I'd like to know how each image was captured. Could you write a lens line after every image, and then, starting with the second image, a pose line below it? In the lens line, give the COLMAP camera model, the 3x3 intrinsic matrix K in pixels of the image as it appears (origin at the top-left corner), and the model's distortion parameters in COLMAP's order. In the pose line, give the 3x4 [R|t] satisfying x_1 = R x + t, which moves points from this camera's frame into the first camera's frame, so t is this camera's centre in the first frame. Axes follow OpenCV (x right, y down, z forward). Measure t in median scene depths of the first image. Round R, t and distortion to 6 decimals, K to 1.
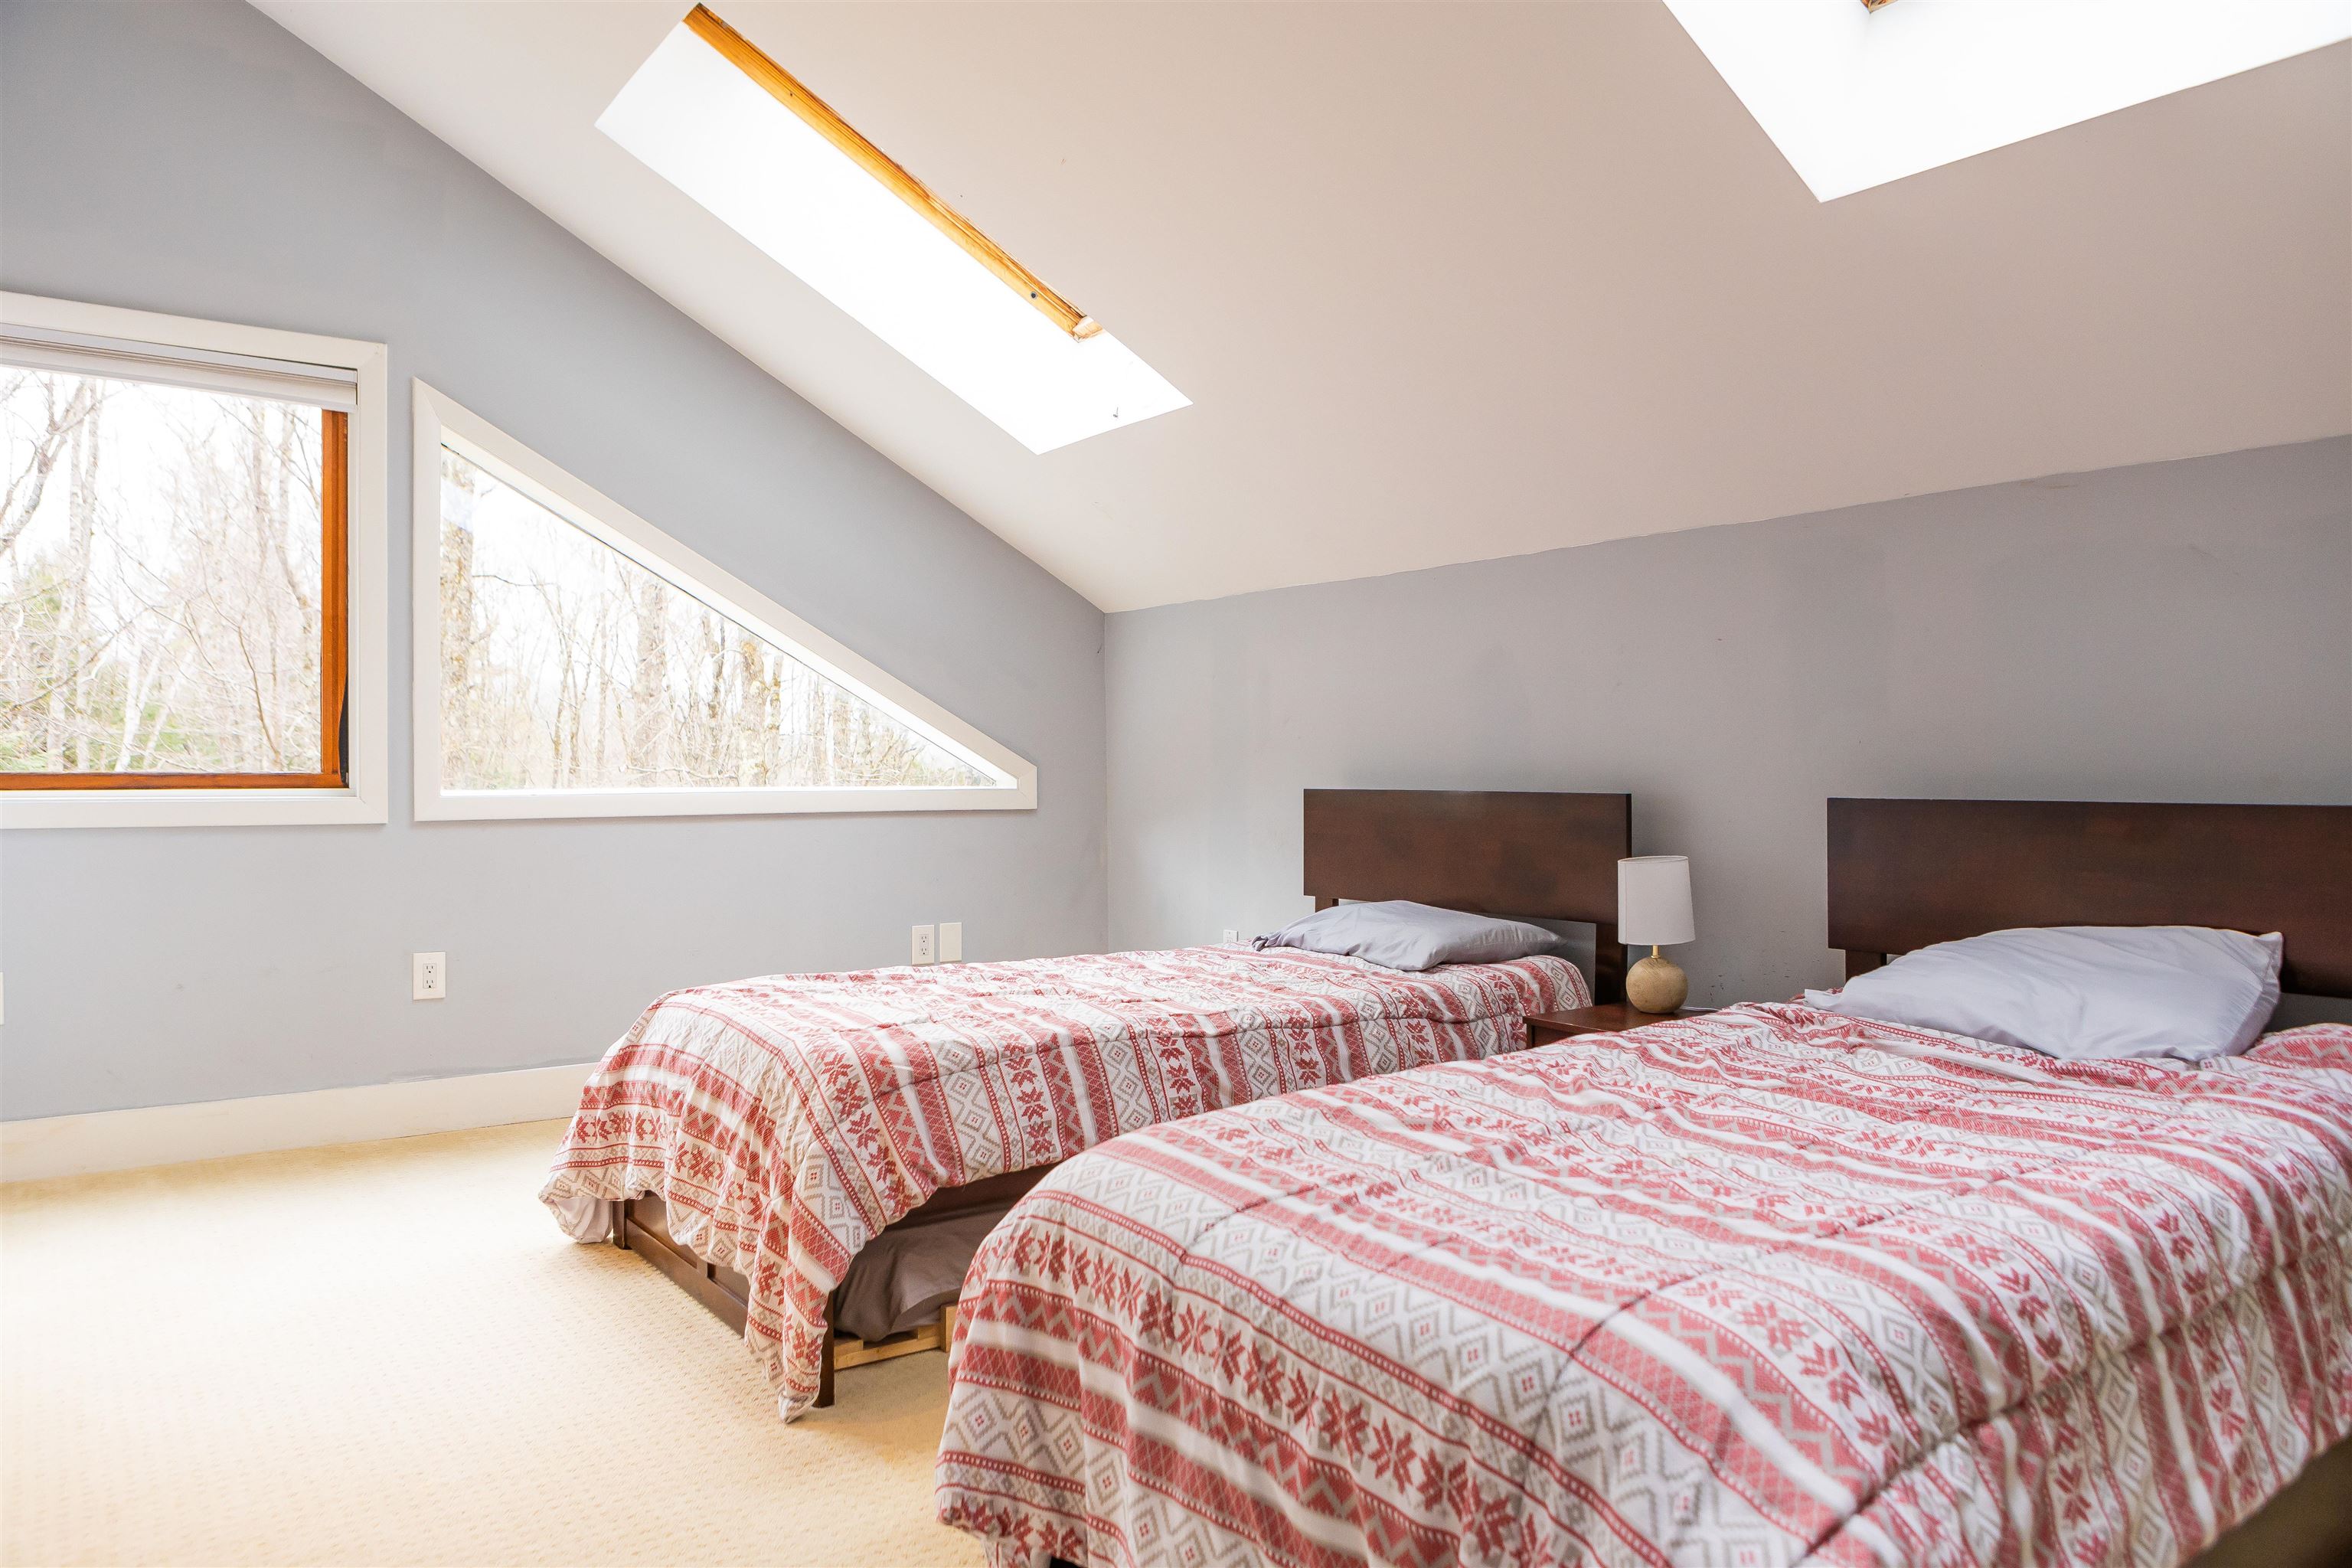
lens RADIAL K [[1583.2, 0, 1173.3], [0, 1583.2, 806.6], [0, 0, 1]] dist [-0.030156, 0.029135]
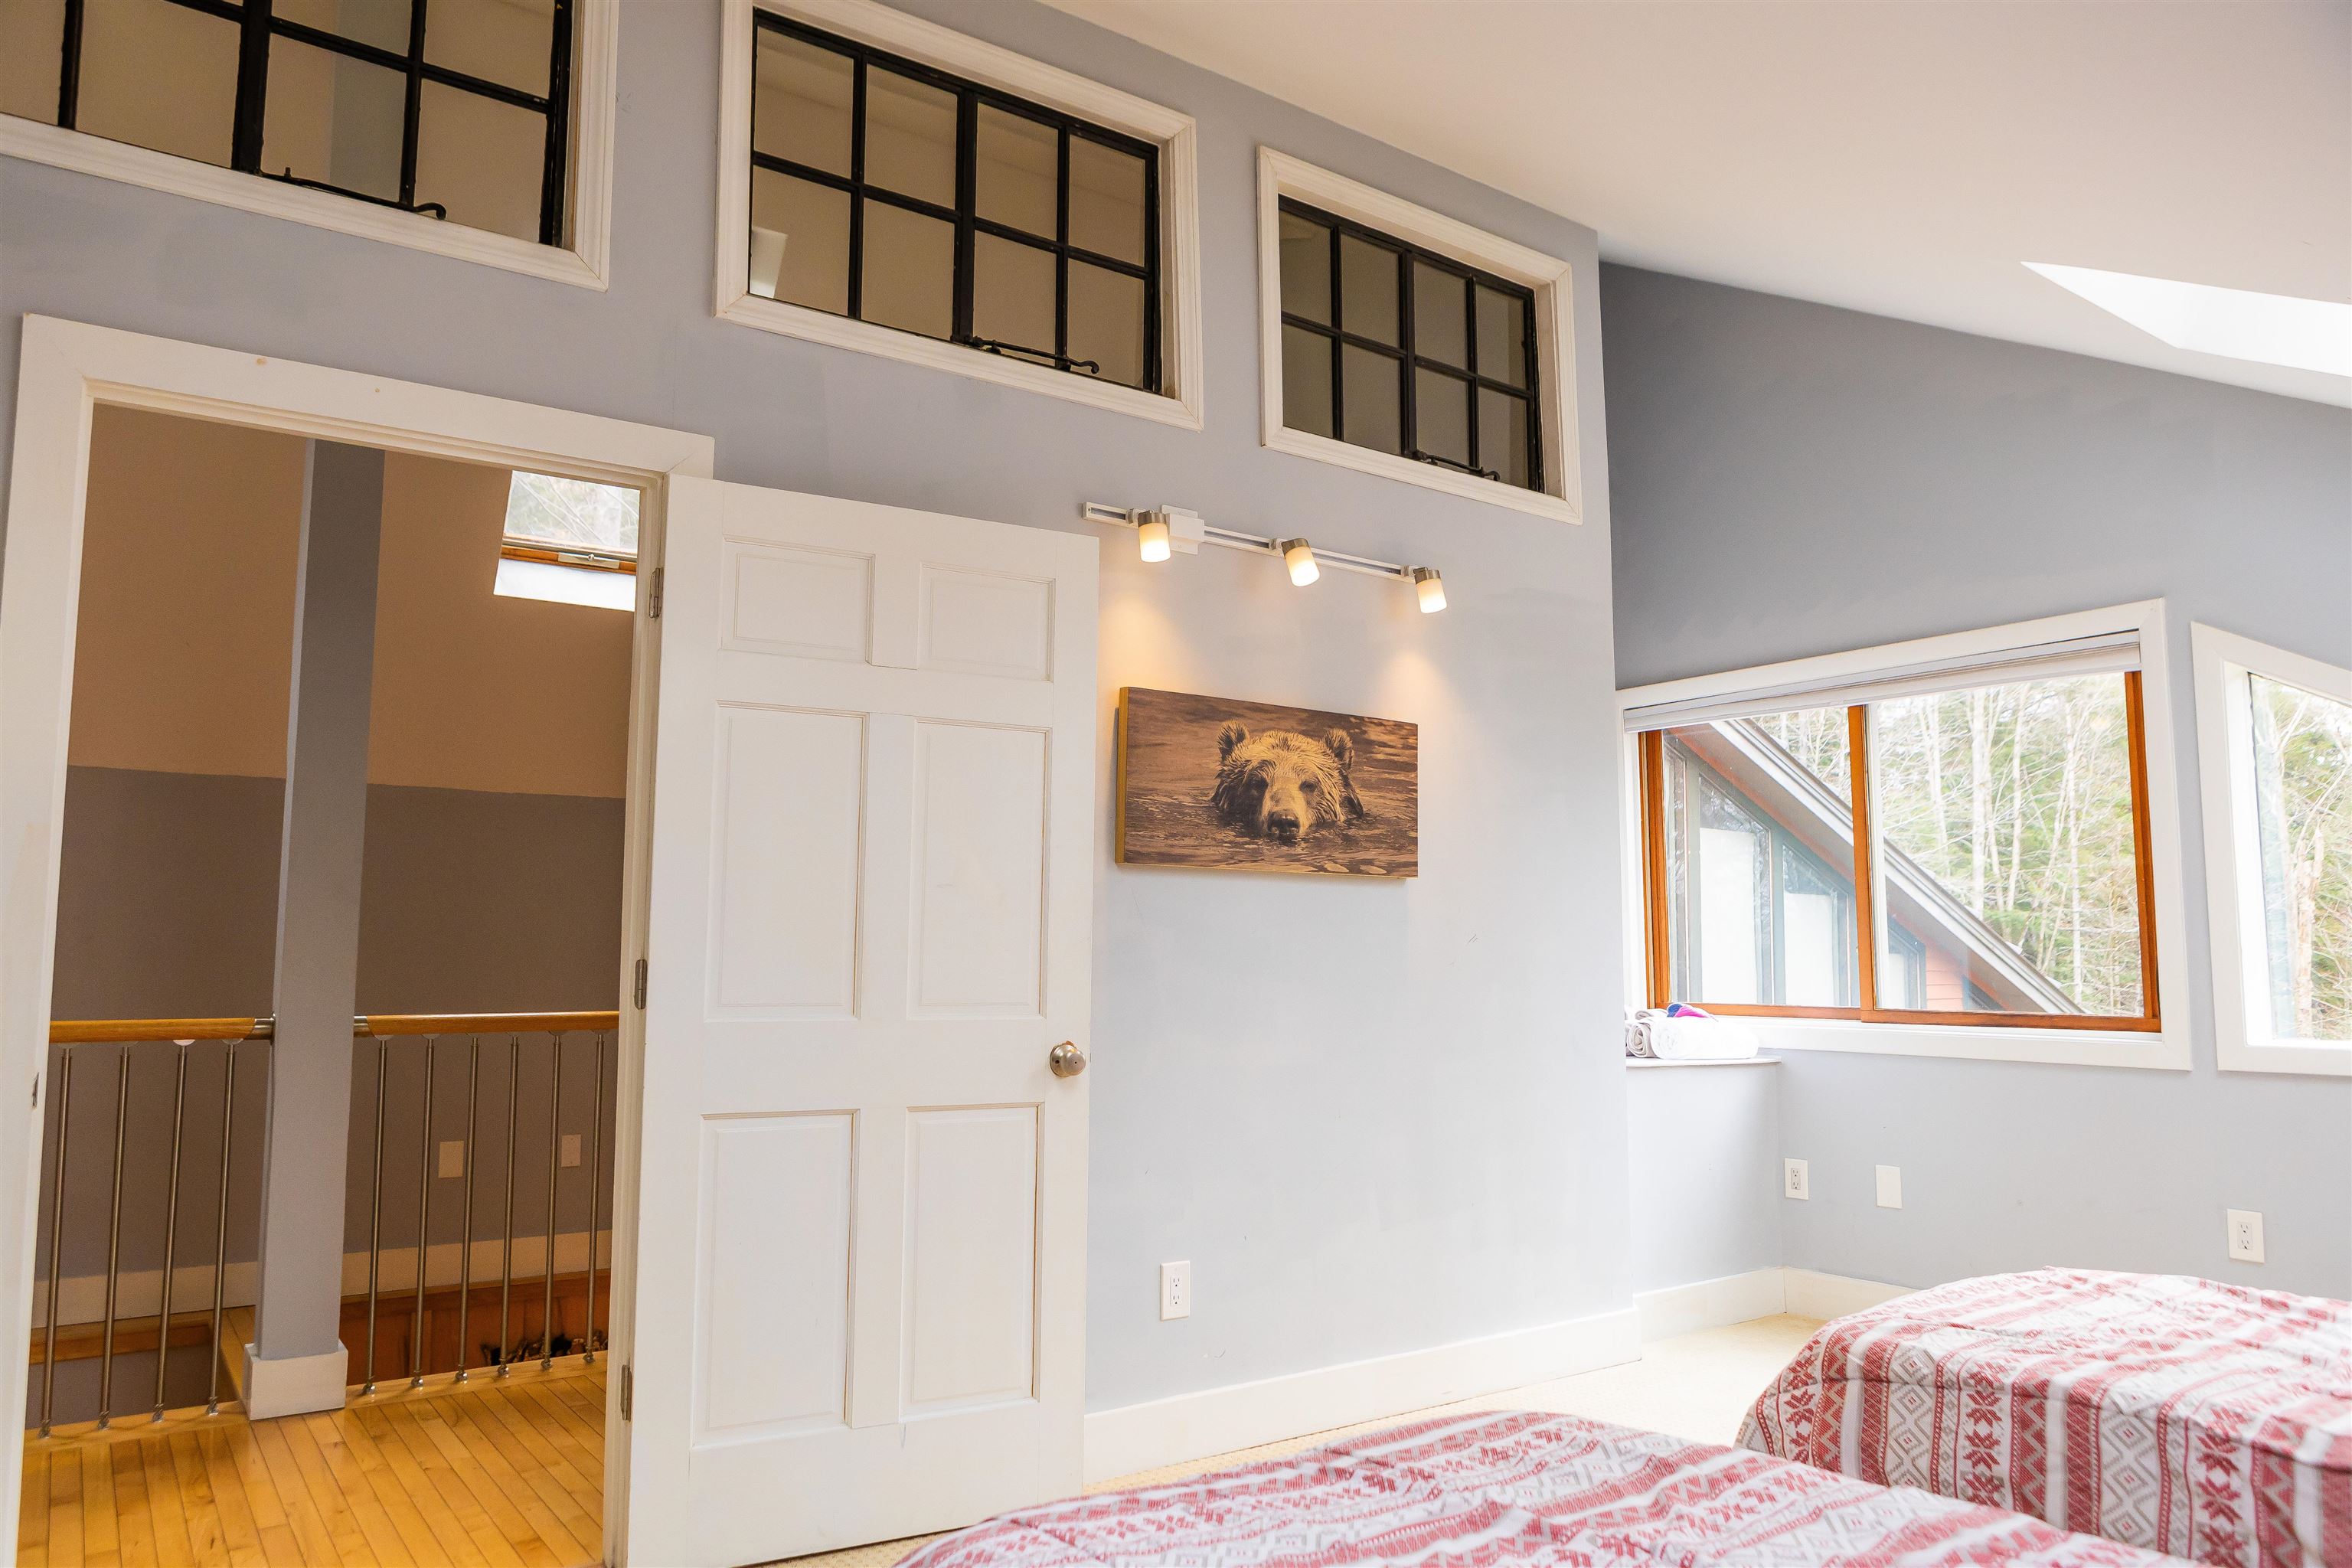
lens RADIAL K [[1583.2, 0, 1173.3], [0, 1583.2, 806.6], [0, 0, 1]] dist [-0.030156, 0.029135]
pose [[0.012666, -0.102147, -0.994689, 0.765405], [-0.024373, 0.994441, -0.102432, -0.058044], [0.999623, 0.025541, 0.010106, 0.534491]]
